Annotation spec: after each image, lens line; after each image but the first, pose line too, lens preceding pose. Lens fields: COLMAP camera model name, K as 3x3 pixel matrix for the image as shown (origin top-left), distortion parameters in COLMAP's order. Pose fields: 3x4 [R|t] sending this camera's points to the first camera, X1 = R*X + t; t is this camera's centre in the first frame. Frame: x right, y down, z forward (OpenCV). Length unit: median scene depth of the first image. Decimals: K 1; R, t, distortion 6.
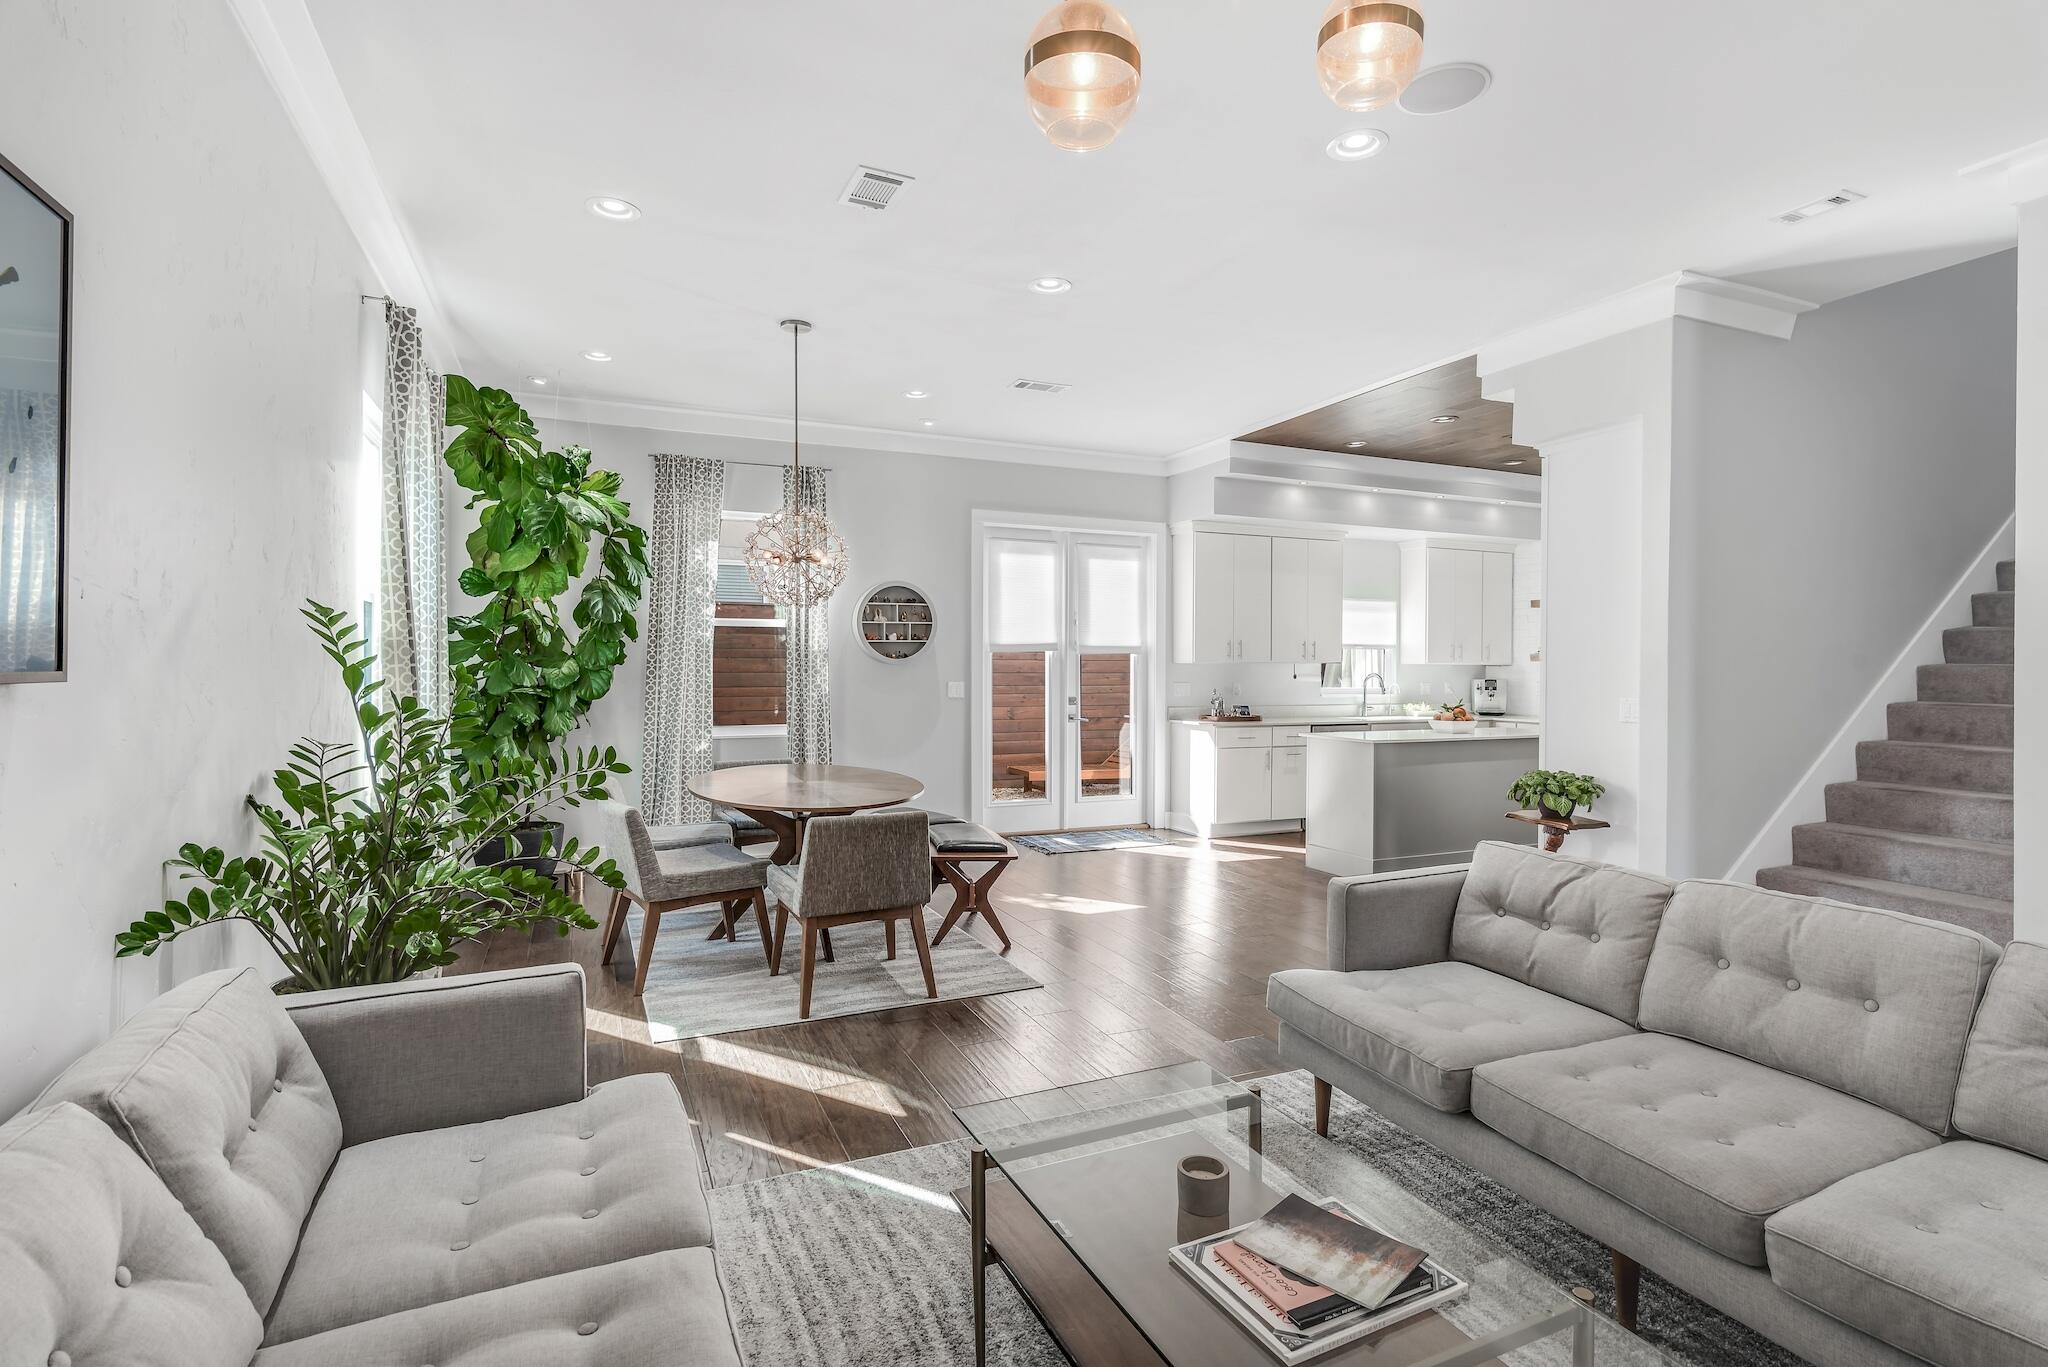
lens RADIAL K [[1002.8, 0, 1021.5], [0, 1002.8, 688.7], [0, 0, 1]] dist [-0.000518, 0.001237]
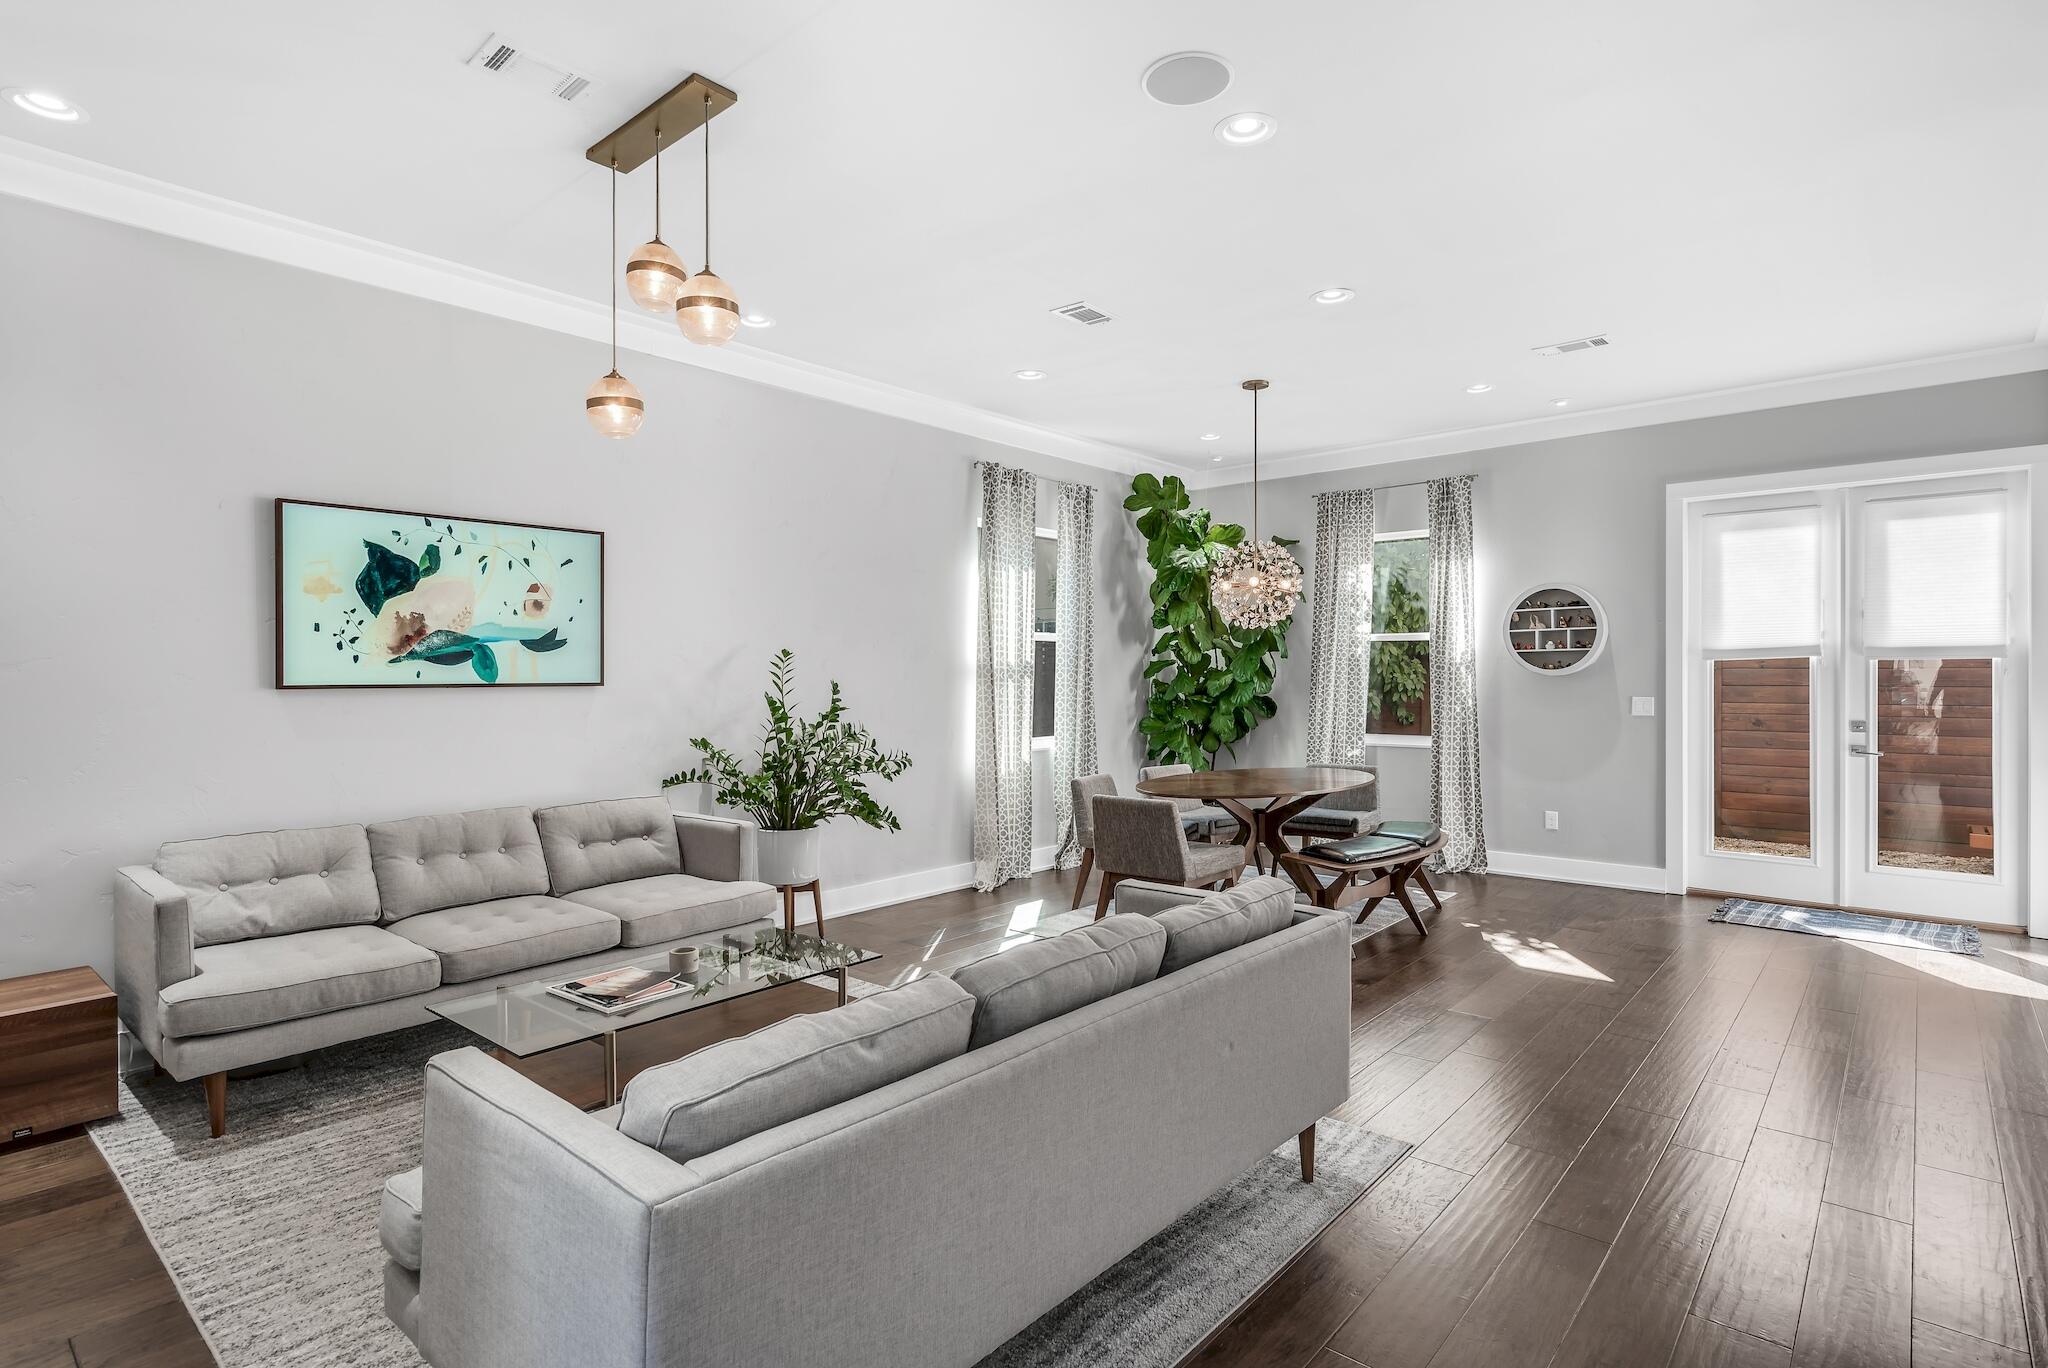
lens RADIAL K [[1002.8, 0, 1020.3], [0, 1002.8, 687.1], [0, 0, 1]] dist [-0.000518, 0.001237]
pose [[0.425646, 0.005751, -0.904871, 0.452945], [-0.016697, 0.999859, -0.001499, -0.004709], [0.904736, 0.015747, 0.425682, 0.172727]]
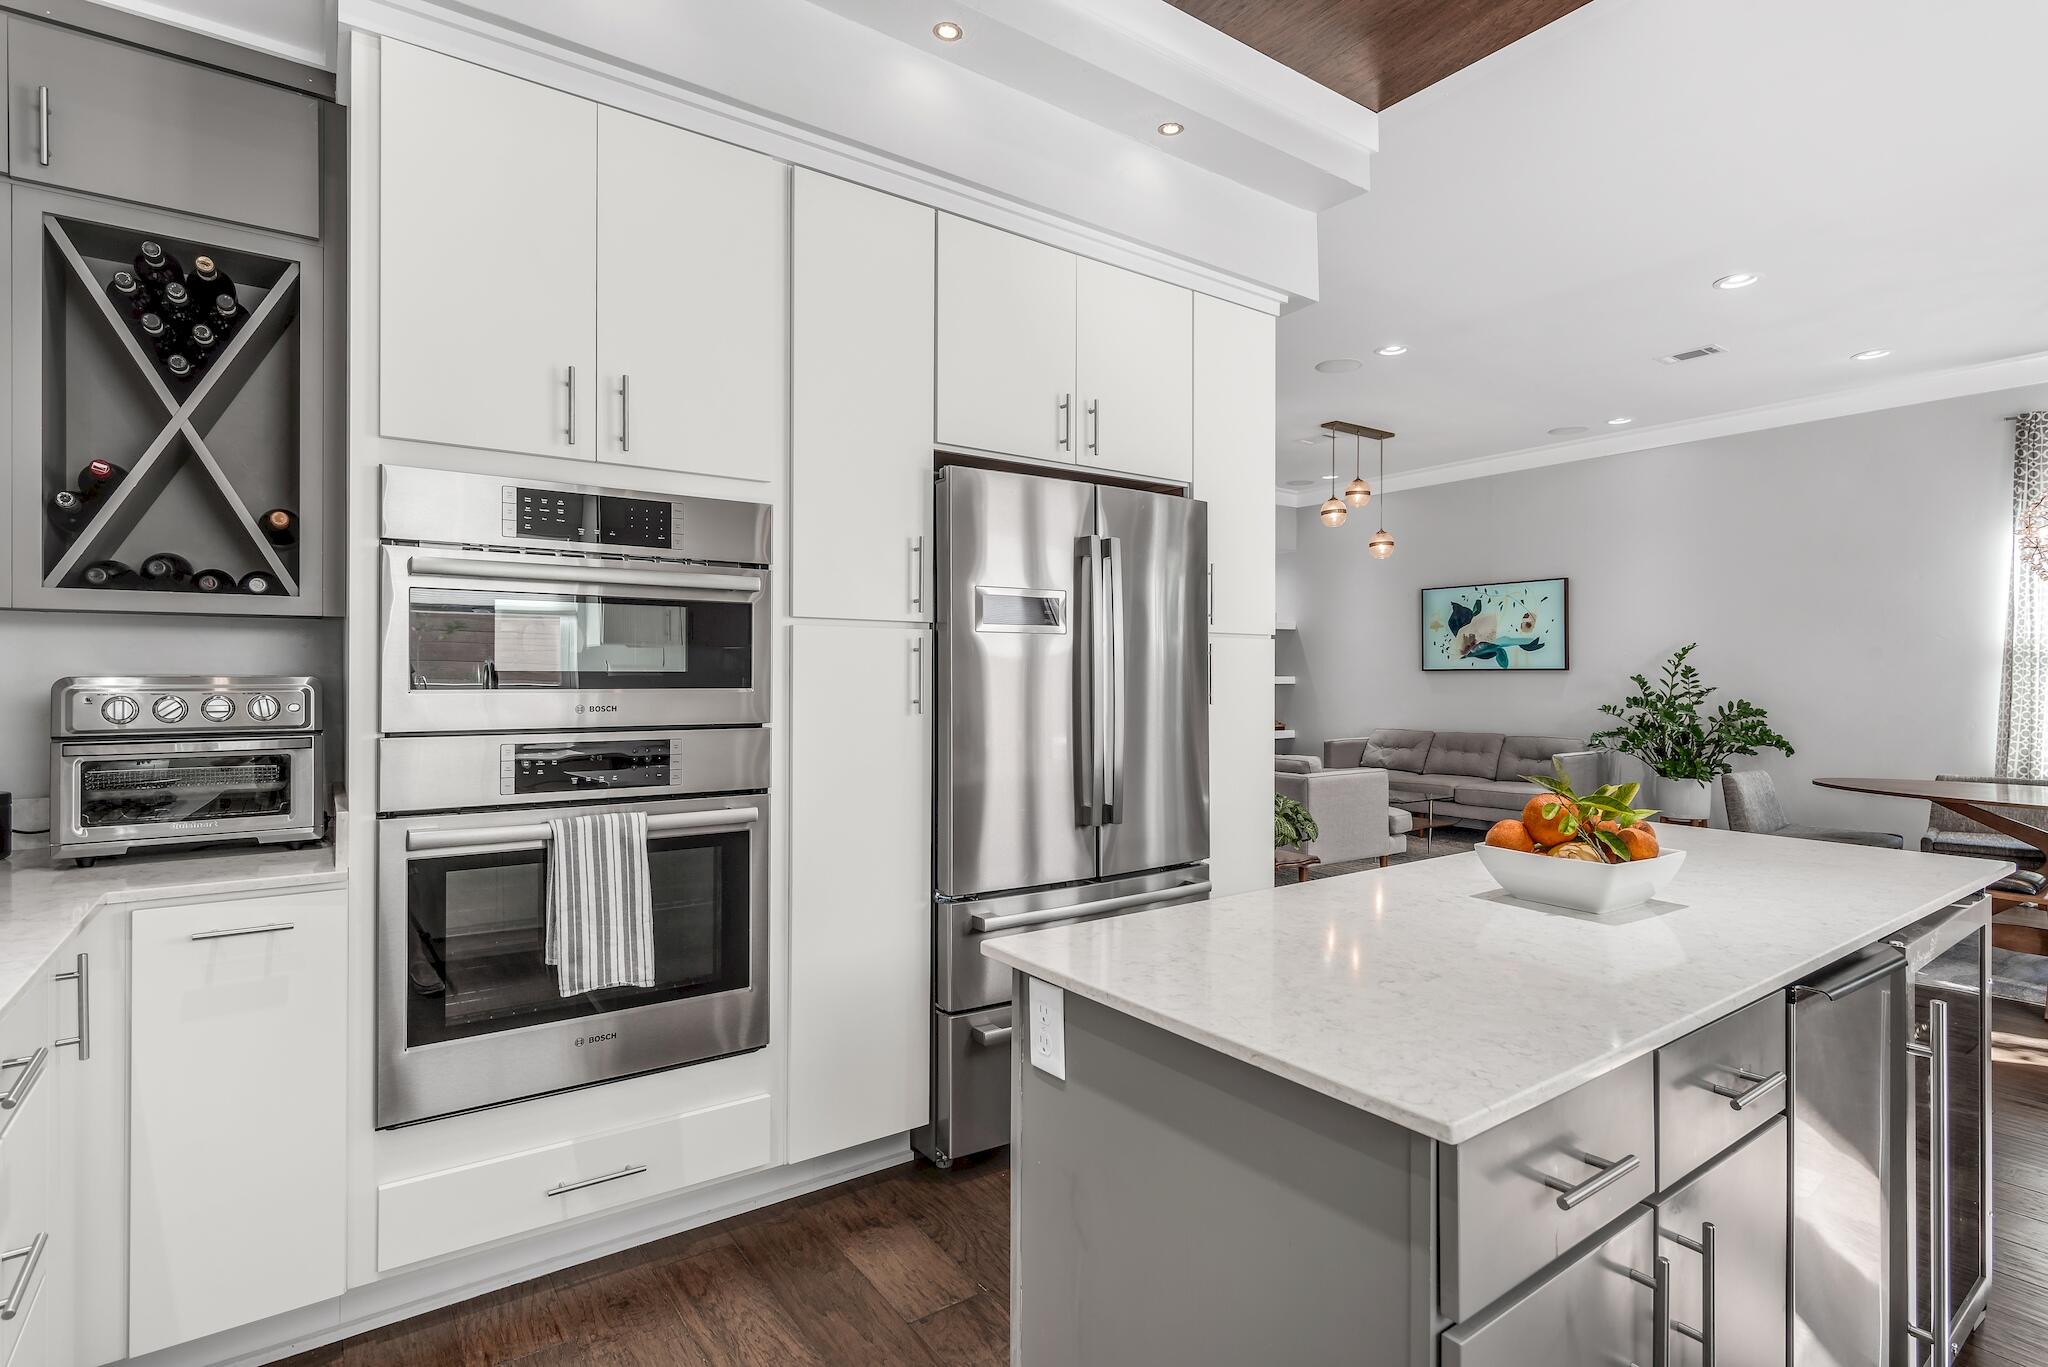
lens RADIAL K [[1002.8, 0, 1023.7], [0, 1002.8, 675.7], [0, 0, 1]] dist [-0.000518, 0.001237]
pose [[-0.978429, -0.008067, -0.206428, 0.534549], [-0.012875, 0.999676, 0.021960, -0.011721], [0.206184, 0.024144, -0.978215, 1.058700]]
